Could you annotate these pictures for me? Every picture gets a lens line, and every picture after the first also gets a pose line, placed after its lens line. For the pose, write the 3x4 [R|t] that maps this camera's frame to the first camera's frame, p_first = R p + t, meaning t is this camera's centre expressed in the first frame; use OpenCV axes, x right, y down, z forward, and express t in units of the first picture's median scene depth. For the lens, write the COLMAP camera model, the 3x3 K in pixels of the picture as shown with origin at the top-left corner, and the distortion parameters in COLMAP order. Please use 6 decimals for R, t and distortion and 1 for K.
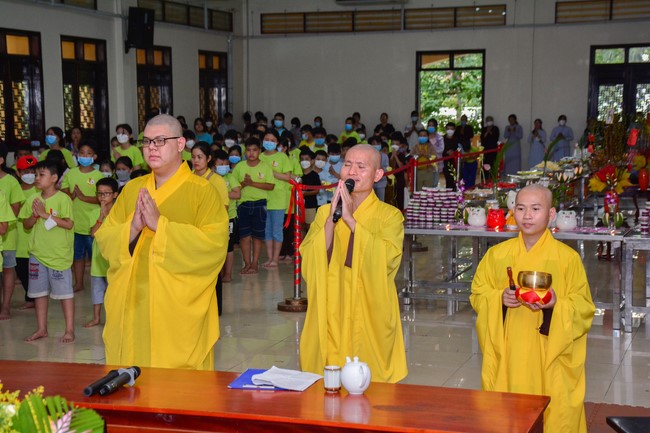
lens RADIAL K [[1252.4, 0, 326.3], [0, 1252.4, 218.5], [0, 0, 1]] dist [0.437993, 0.000000]
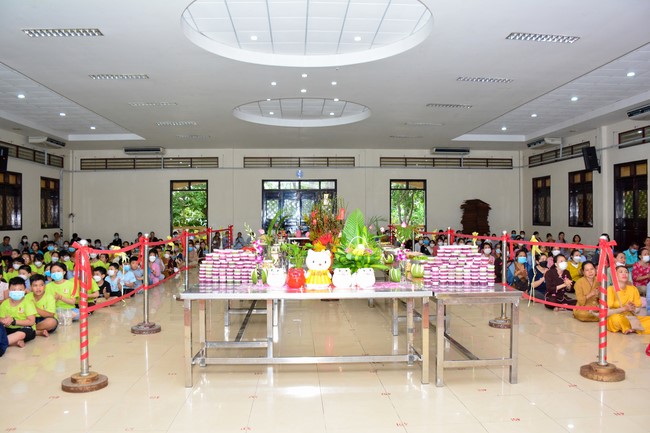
lens RADIAL K [[538.6, 0, 326.1], [0, 538.6, 216.5], [0, 0, 1]] dist [-0.123021, 0.086699]
pose [[0.931506, -0.000984, 0.363725, 0.001997], [0.035768, 0.995397, -0.088912, -0.009243], [-0.361964, 0.095832, 0.927253, 0.558628]]
